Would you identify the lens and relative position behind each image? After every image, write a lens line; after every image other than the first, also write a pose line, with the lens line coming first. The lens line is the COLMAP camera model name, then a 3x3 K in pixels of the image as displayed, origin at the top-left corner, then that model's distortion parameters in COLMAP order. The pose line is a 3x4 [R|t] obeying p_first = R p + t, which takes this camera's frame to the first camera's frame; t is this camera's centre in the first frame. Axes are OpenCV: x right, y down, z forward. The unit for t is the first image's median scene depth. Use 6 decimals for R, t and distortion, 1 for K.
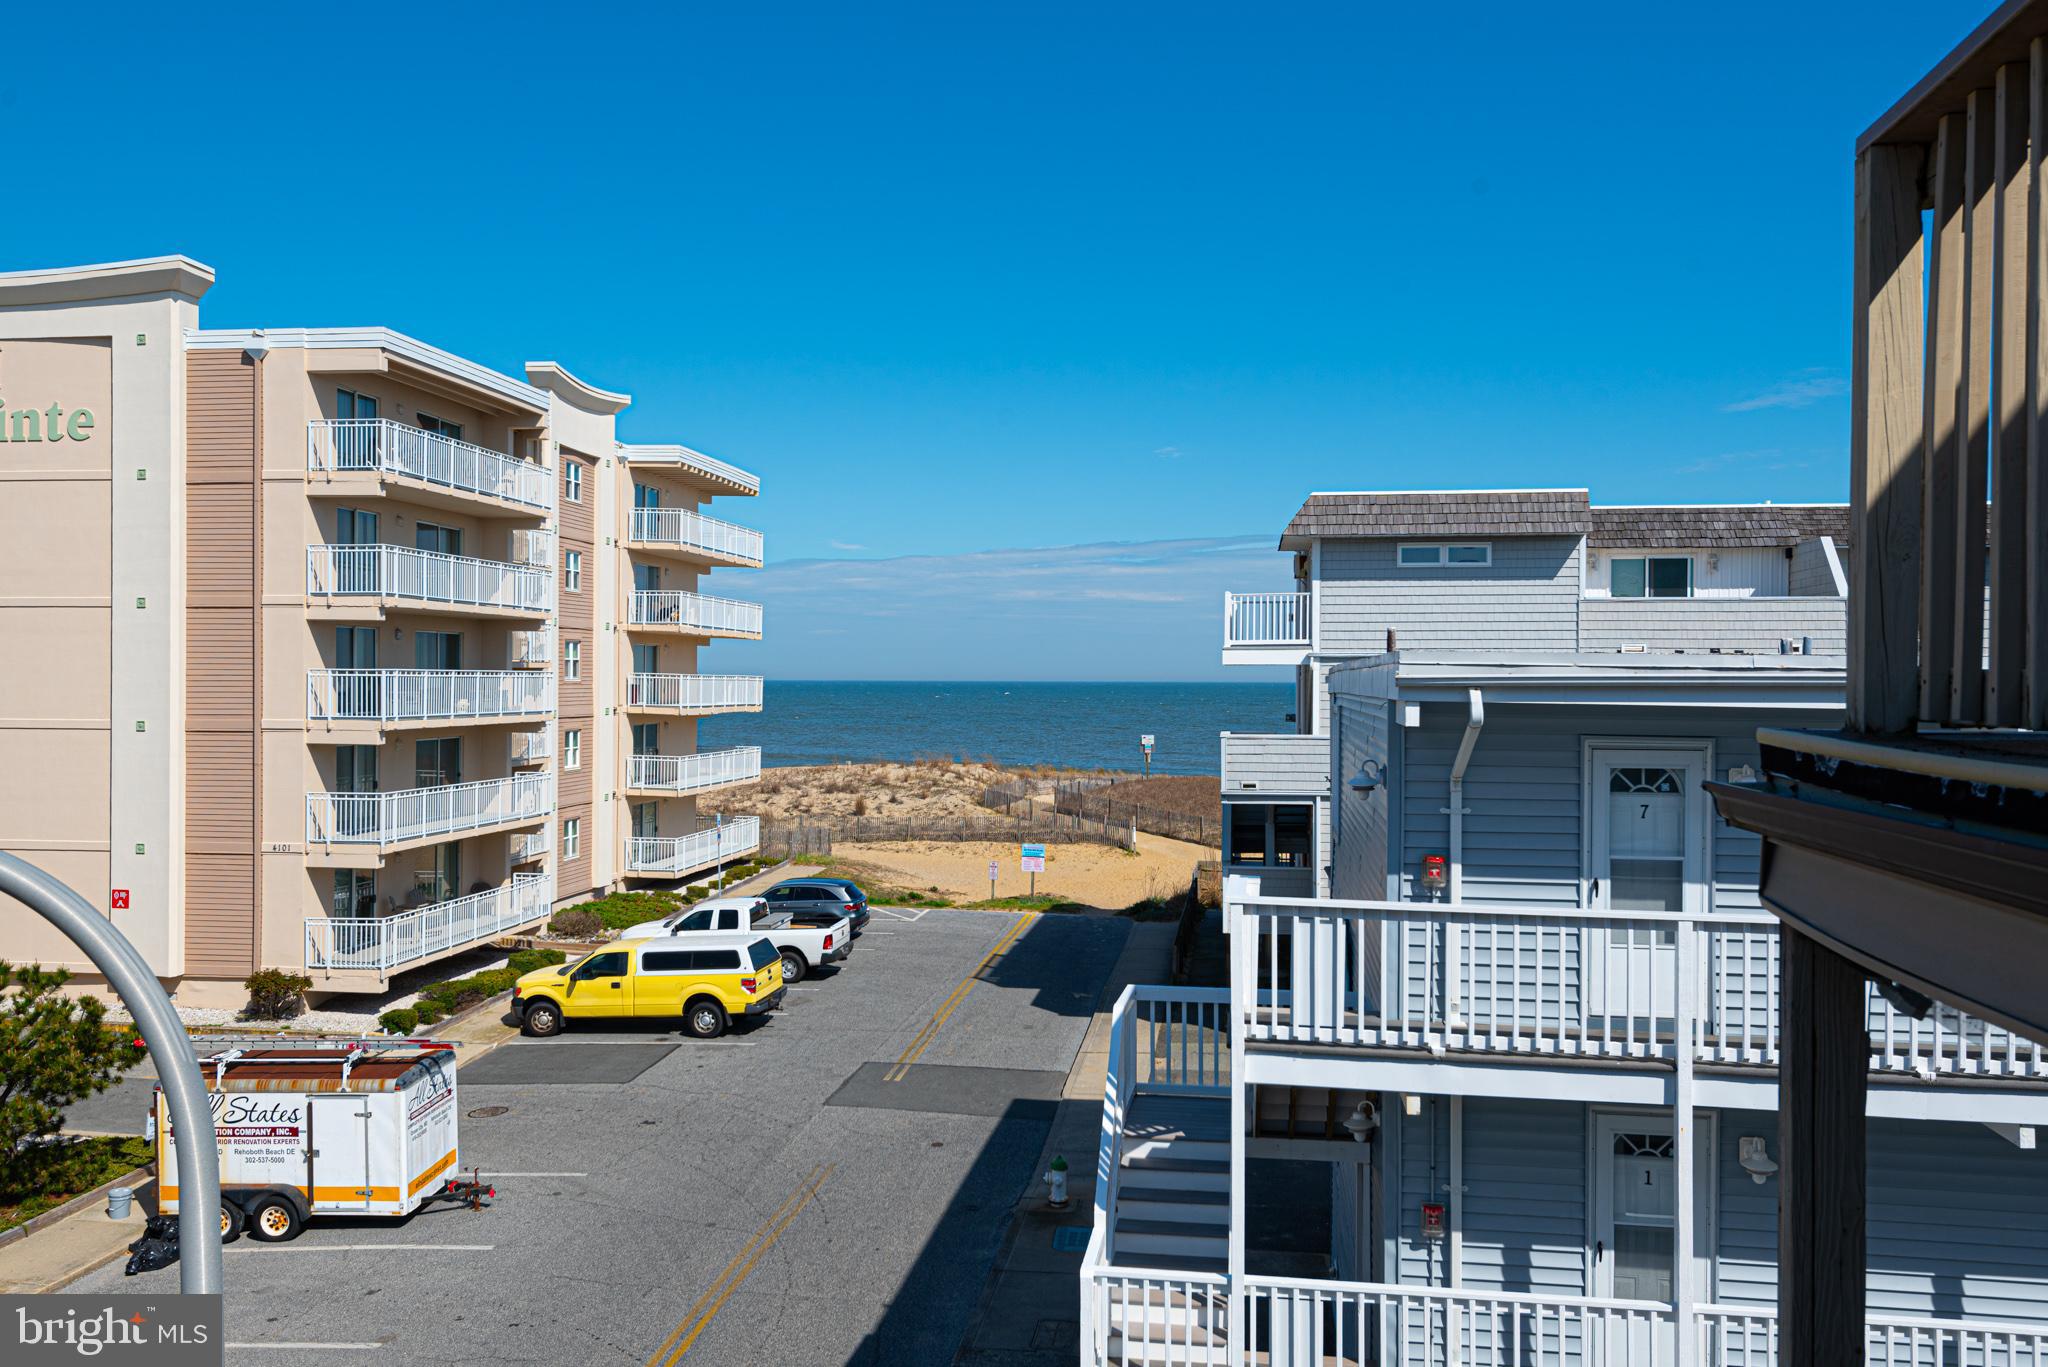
lens RADIAL K [[1699.8, 0, 1024.0], [0, 1699.8, 683.5], [0, 0, 1]] dist [0.054892, -0.000522]
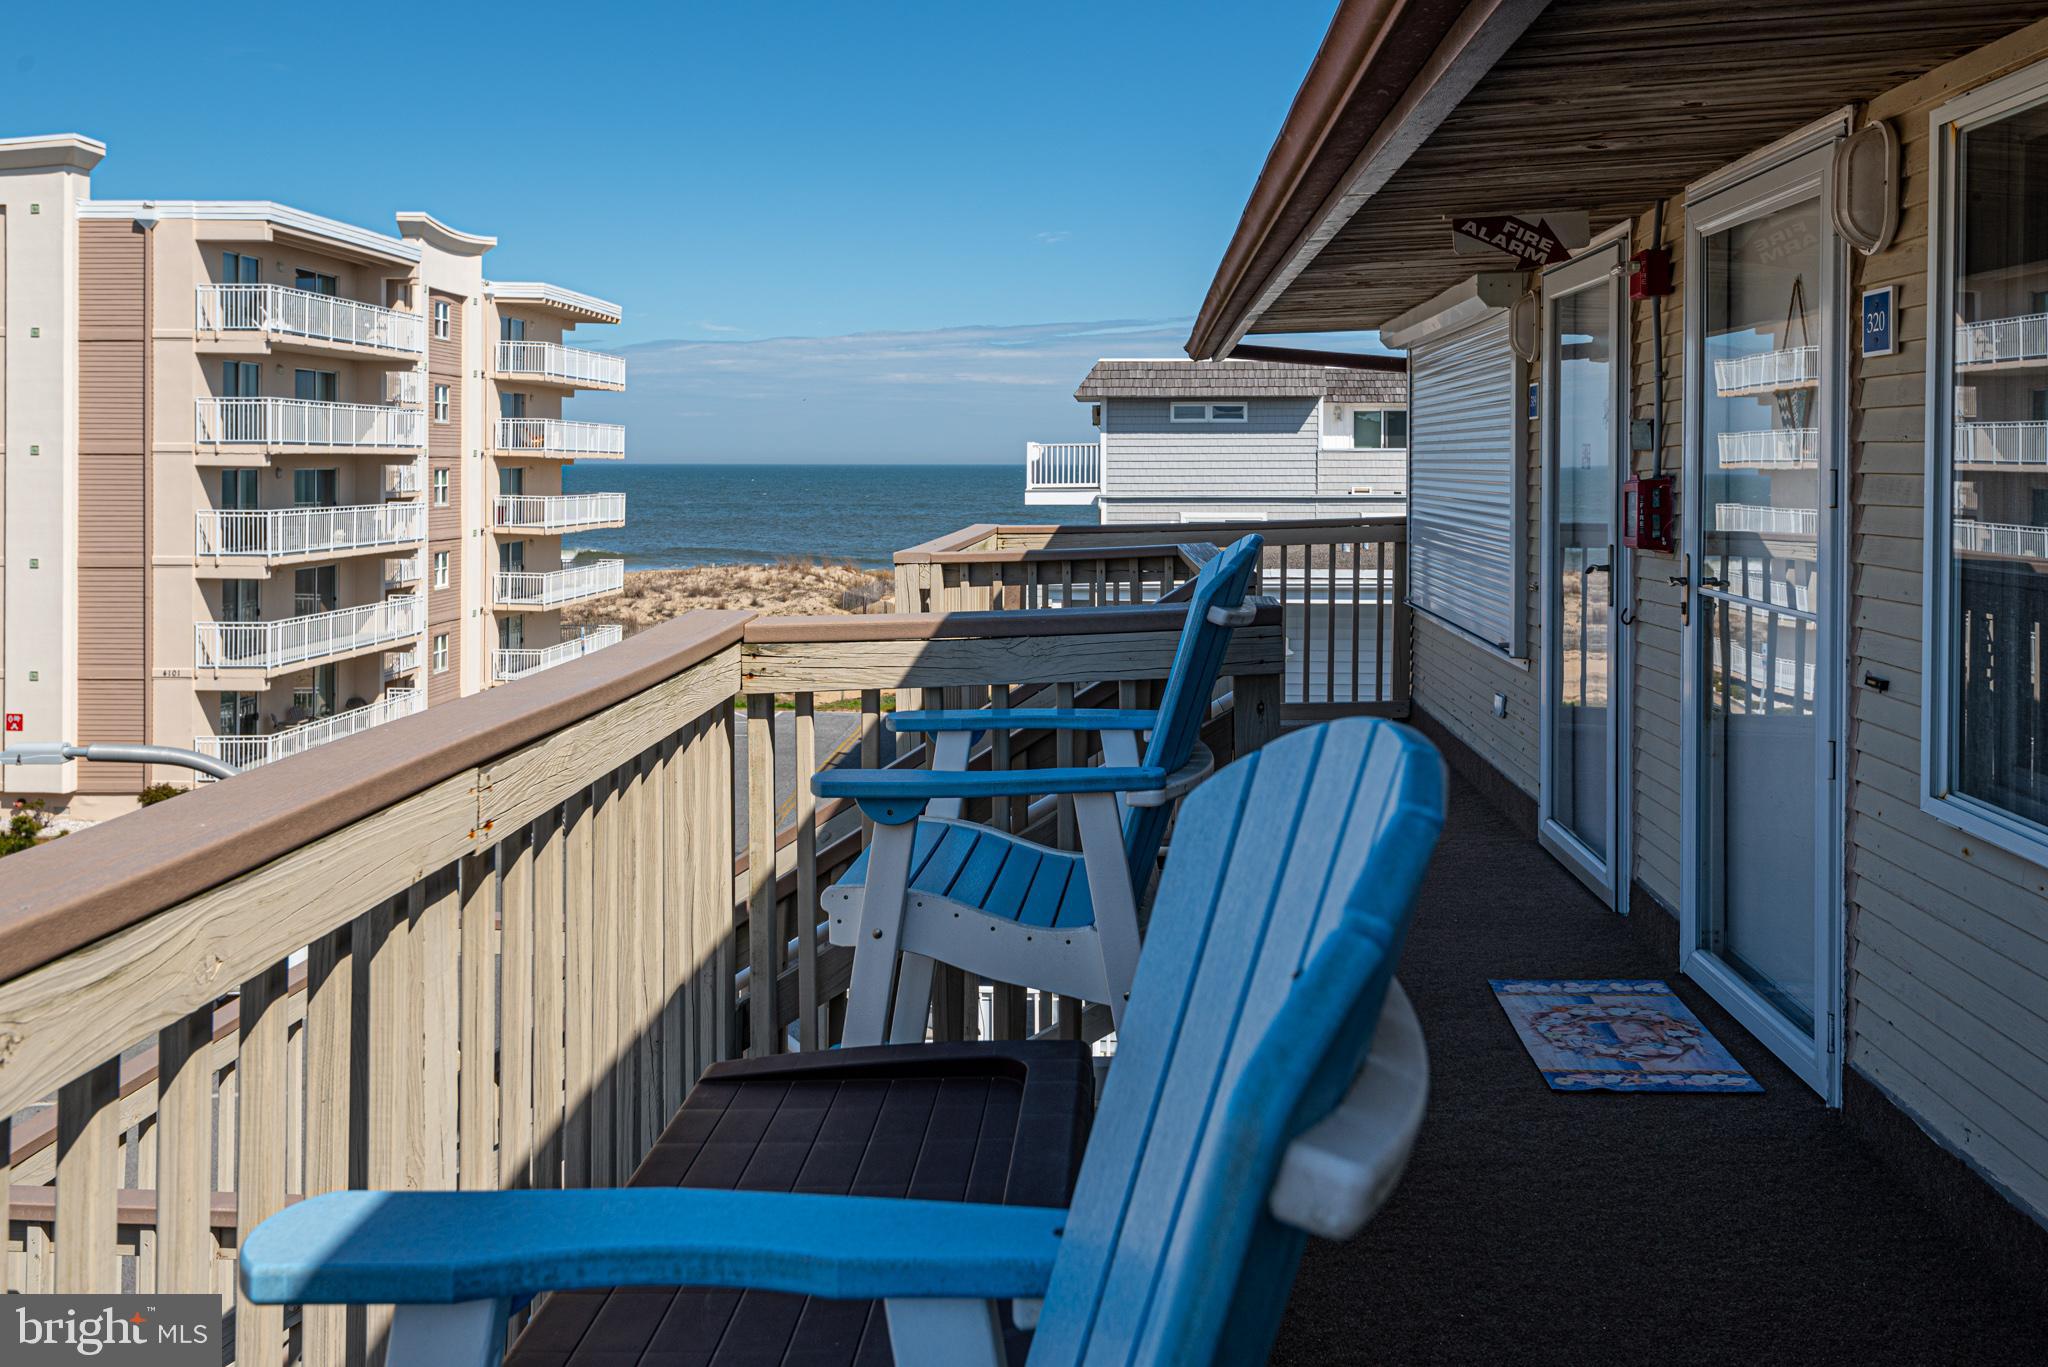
lens RADIAL K [[1676.4, 0, 1089.1], [0, 1676.4, 472.9], [0, 0, 1]] dist [0.039496, -0.007814]
pose [[0.993431, -0.002775, 0.114396, 0.025849], [0.002785, 0.999996, 0.000073, -0.029896], [-0.114396, 0.000246, 0.993435, -0.138691]]
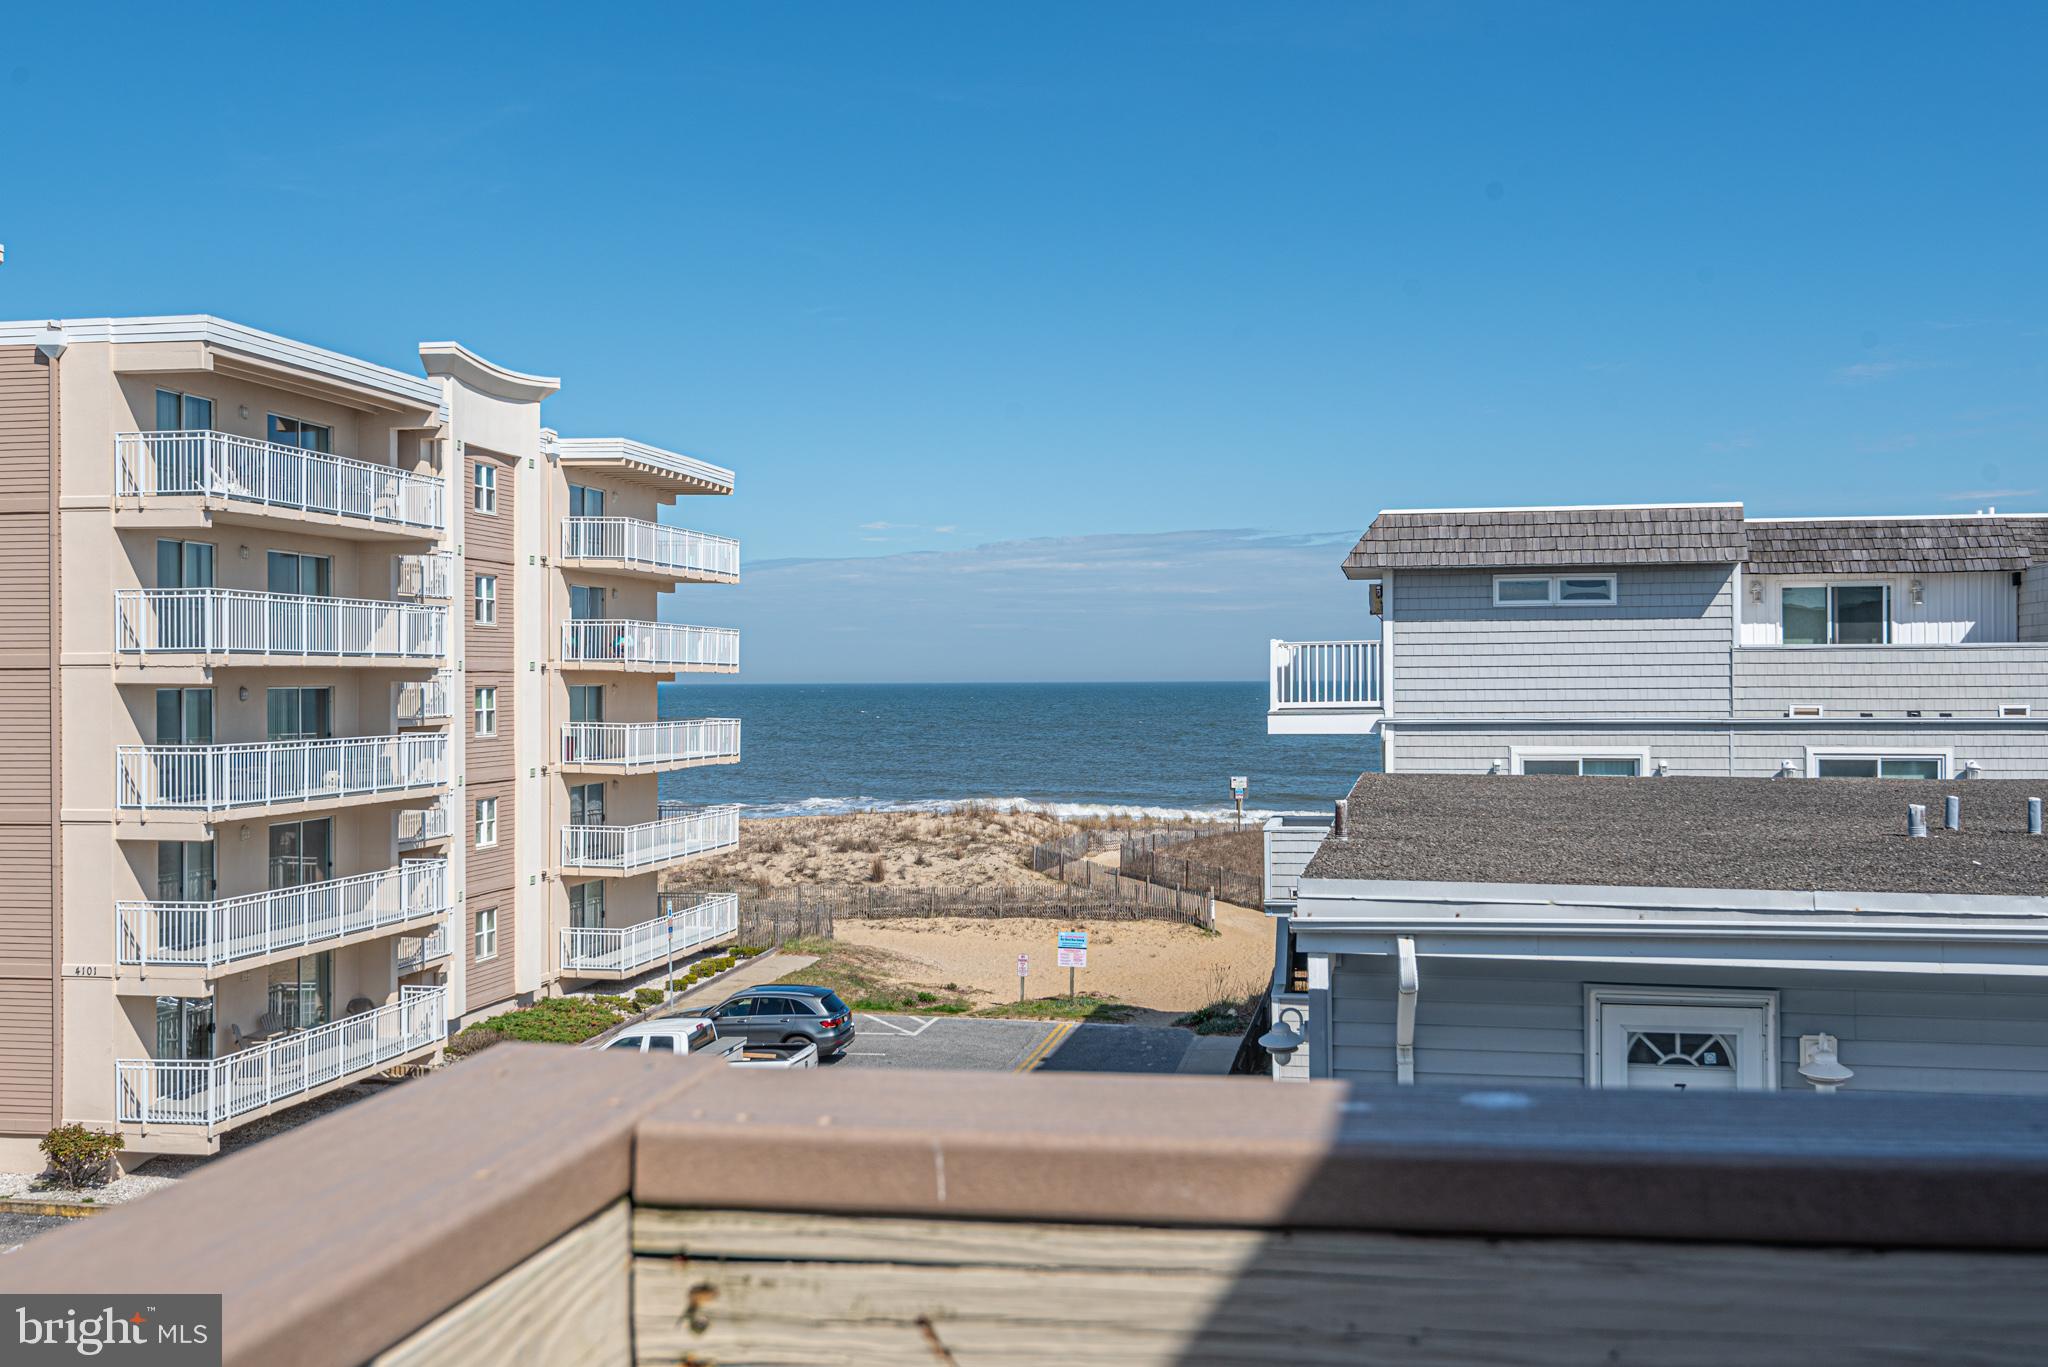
lens RADIAL K [[2077.9, 0, 1024.0], [0, 2077.9, 683.5], [0, 0, 1]] dist [0.036476, 0.025757]
pose [[0.998959, -0.009227, -0.044672, 0.044279], [0.009040, 0.999950, -0.004388, -0.028206], [0.044710, 0.003980, 0.998992, 0.048266]]
